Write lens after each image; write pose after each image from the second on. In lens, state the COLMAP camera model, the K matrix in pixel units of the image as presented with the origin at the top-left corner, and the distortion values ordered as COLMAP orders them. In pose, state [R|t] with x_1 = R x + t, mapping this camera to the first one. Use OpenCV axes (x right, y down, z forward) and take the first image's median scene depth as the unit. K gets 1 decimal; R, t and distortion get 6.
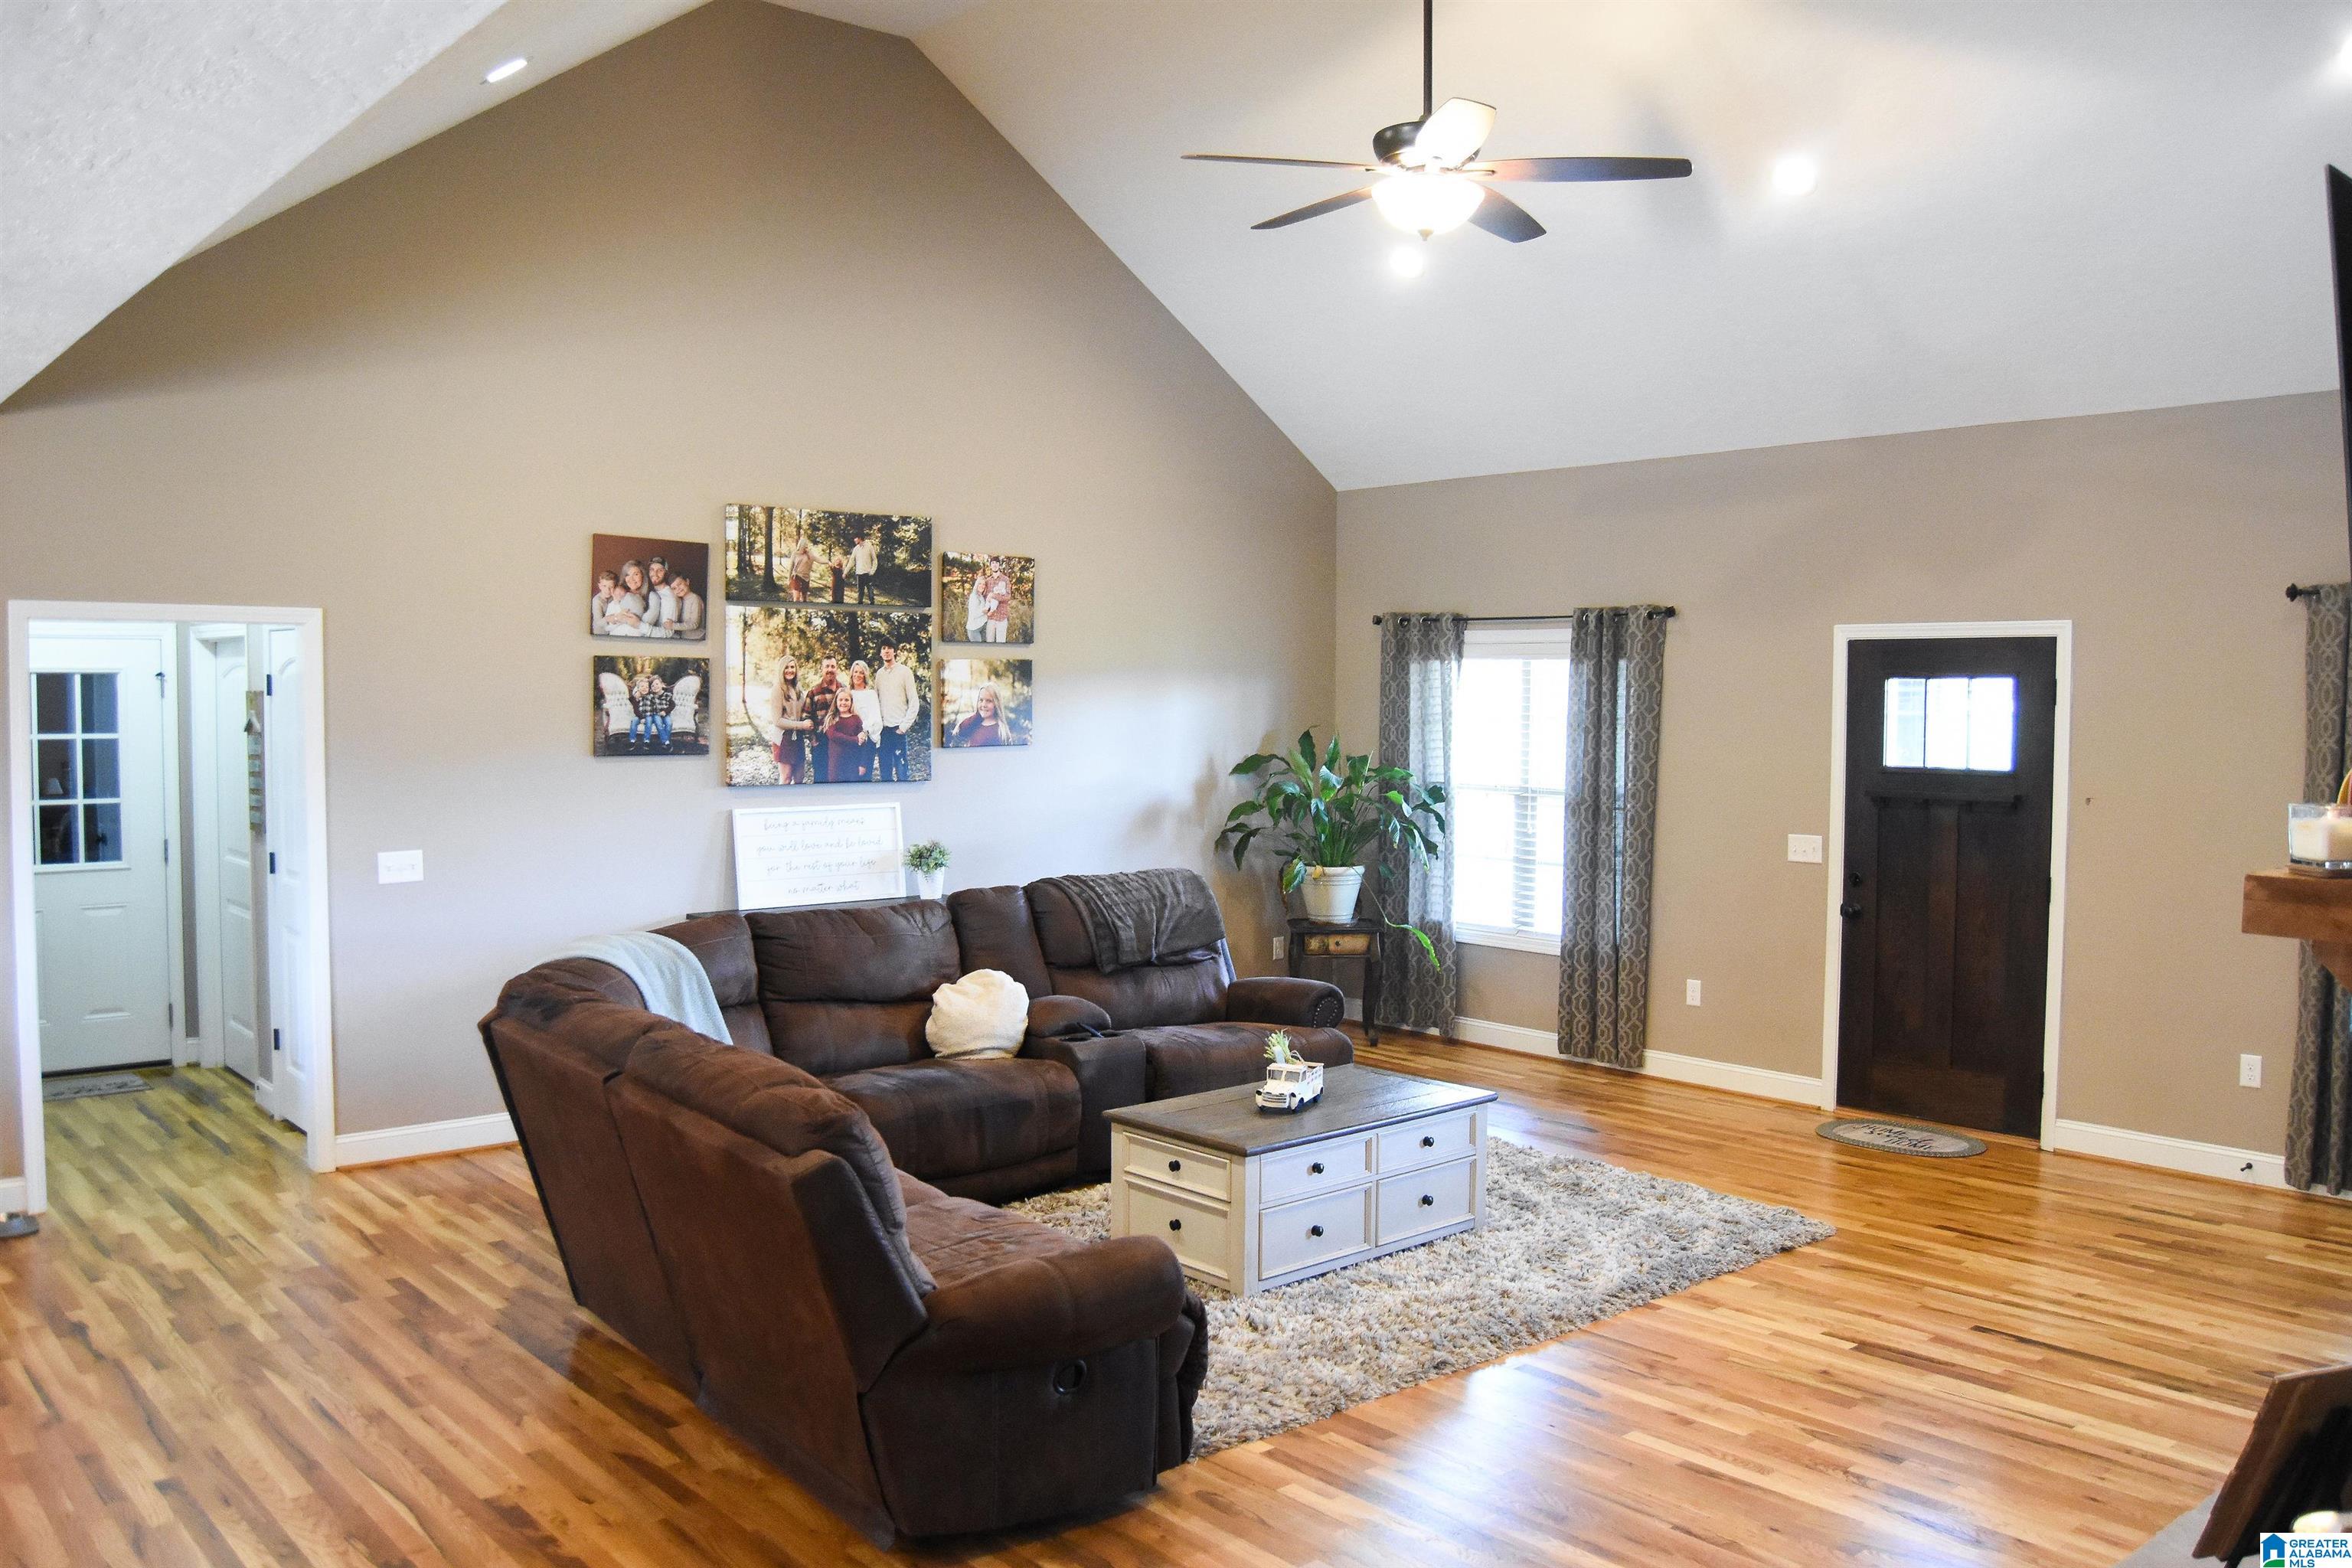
lens RADIAL K [[1903.5, 0, 1183.3], [0, 1903.5, 774.9], [0, 0, 1]] dist [-0.099990, 0.043711]
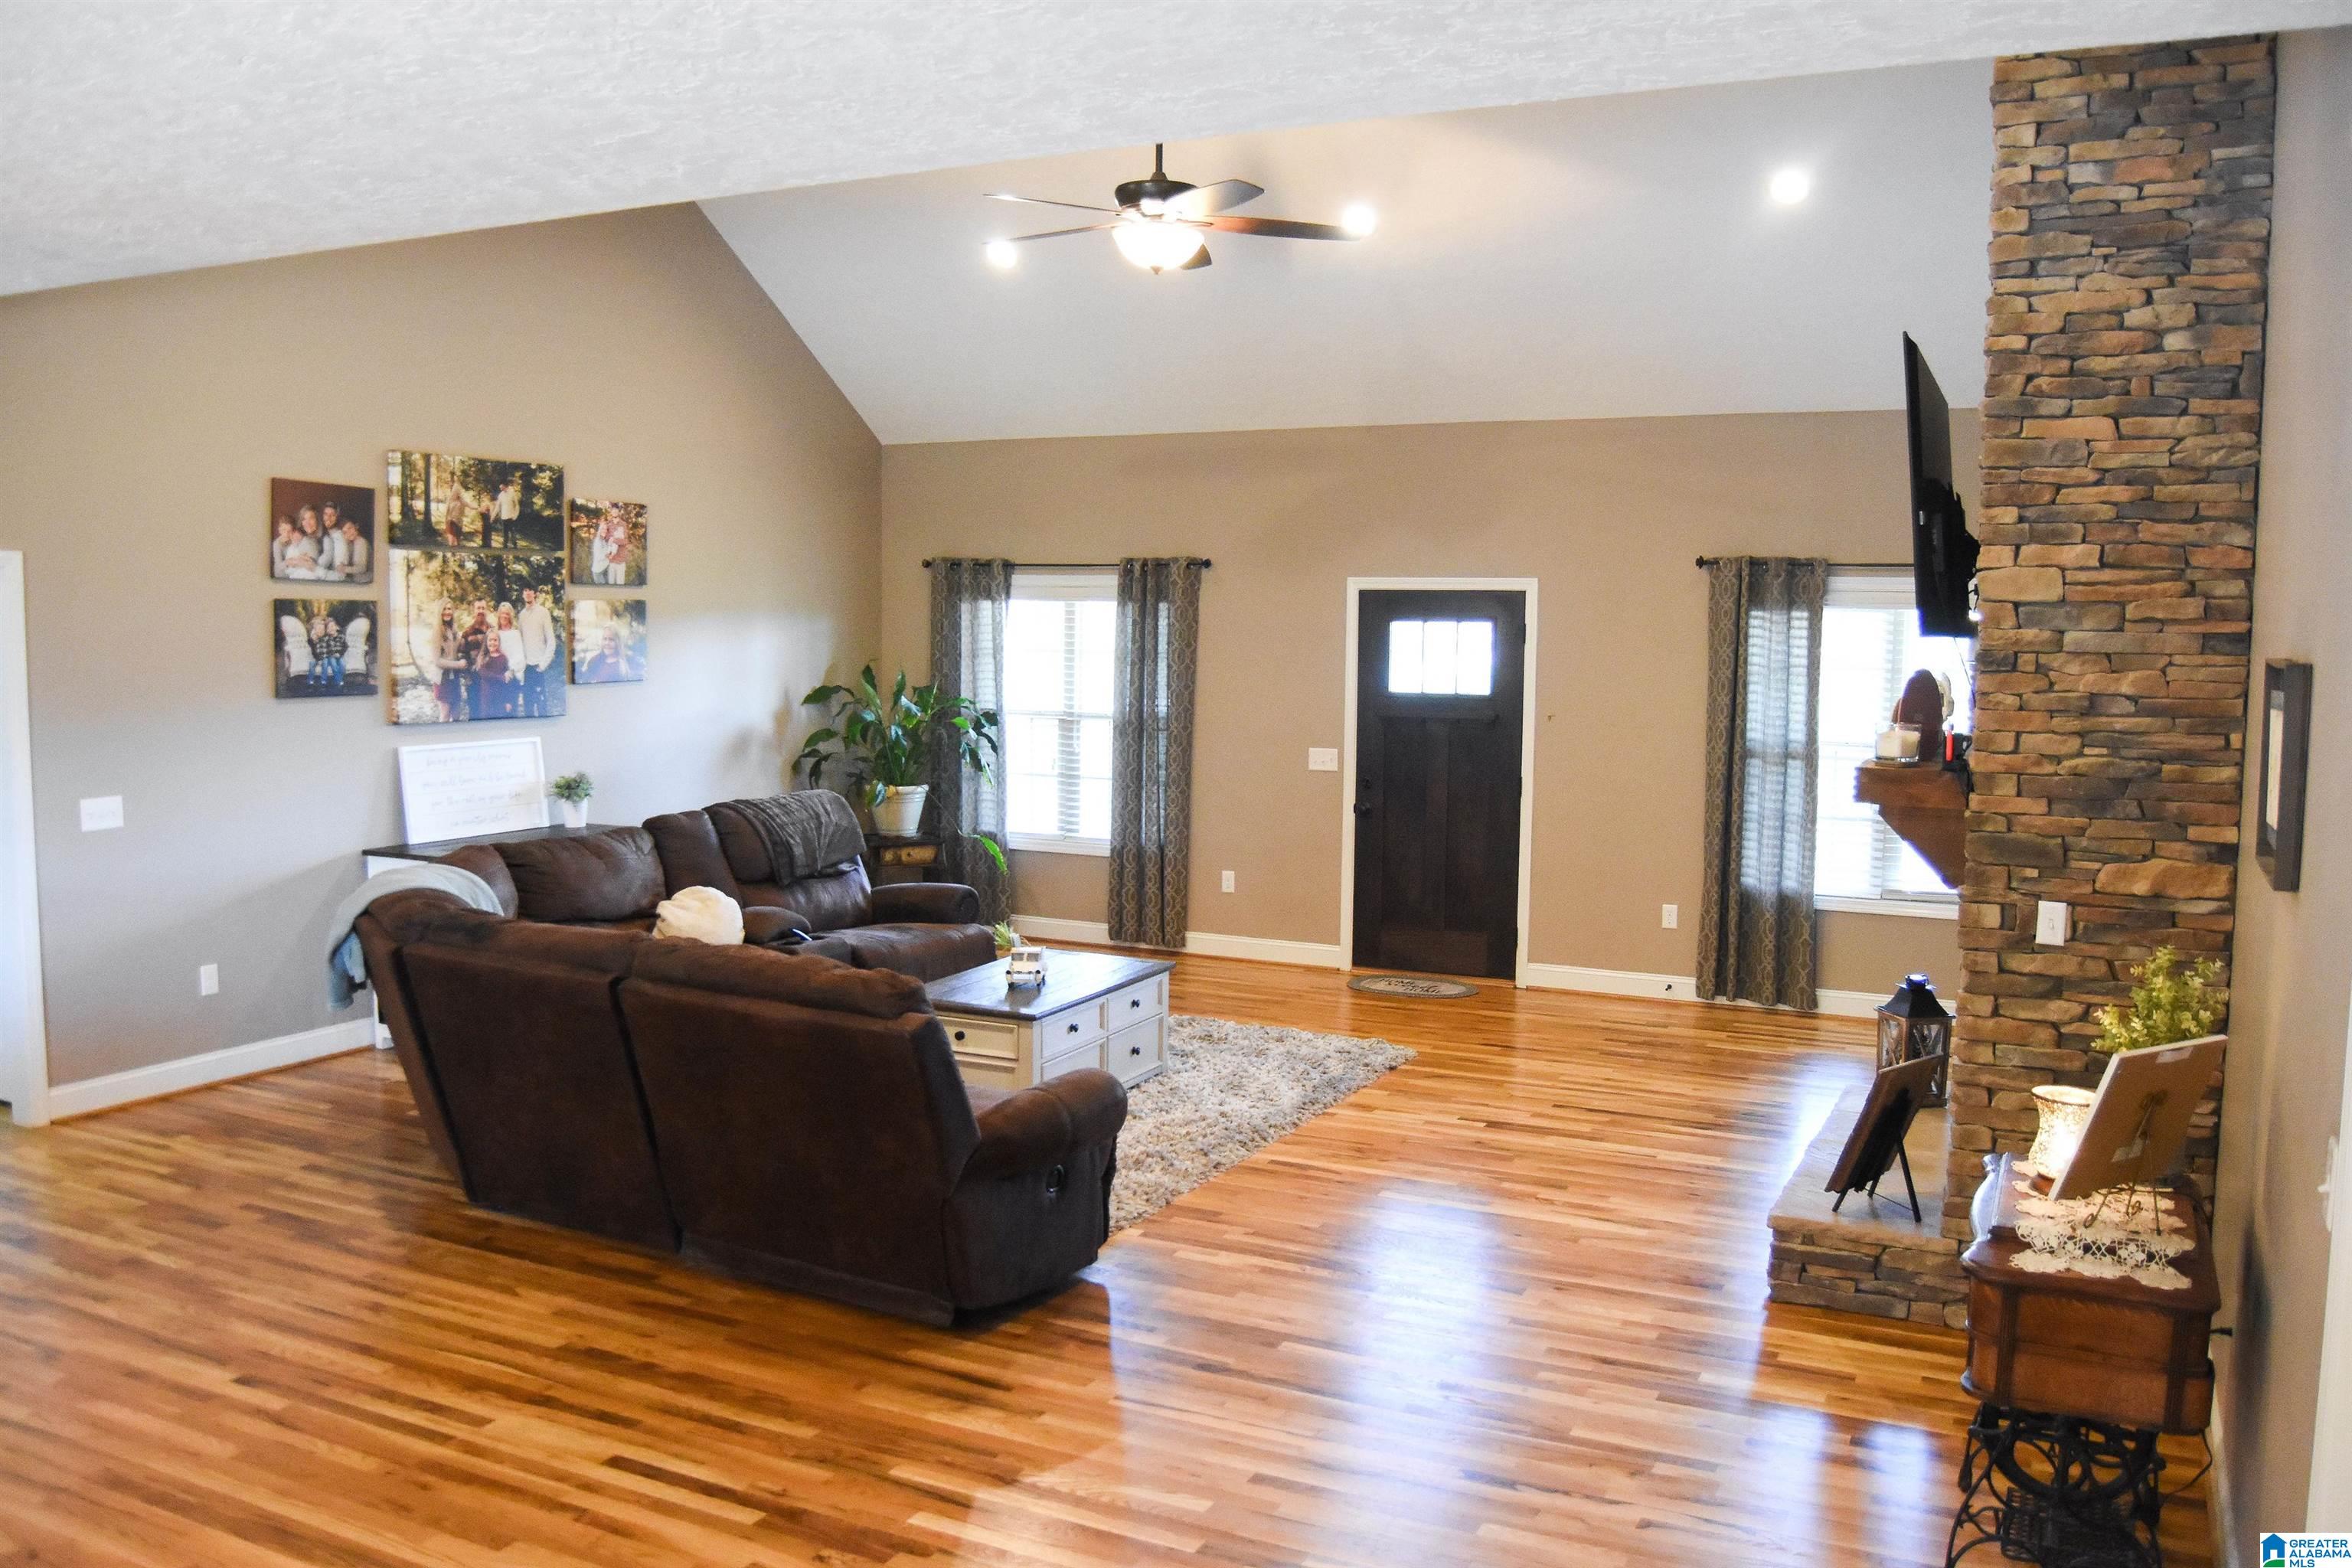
lens RADIAL K [[1903.5, 0, 1215.4], [0, 1903.5, 770.9], [0, 0, 1]] dist [-0.099990, 0.043711]
pose [[0.917226, -0.027332, 0.397429, -0.241190], [0.011311, 0.999028, 0.042600, -0.007453], [-0.398207, -0.034578, 0.916644, -0.116017]]
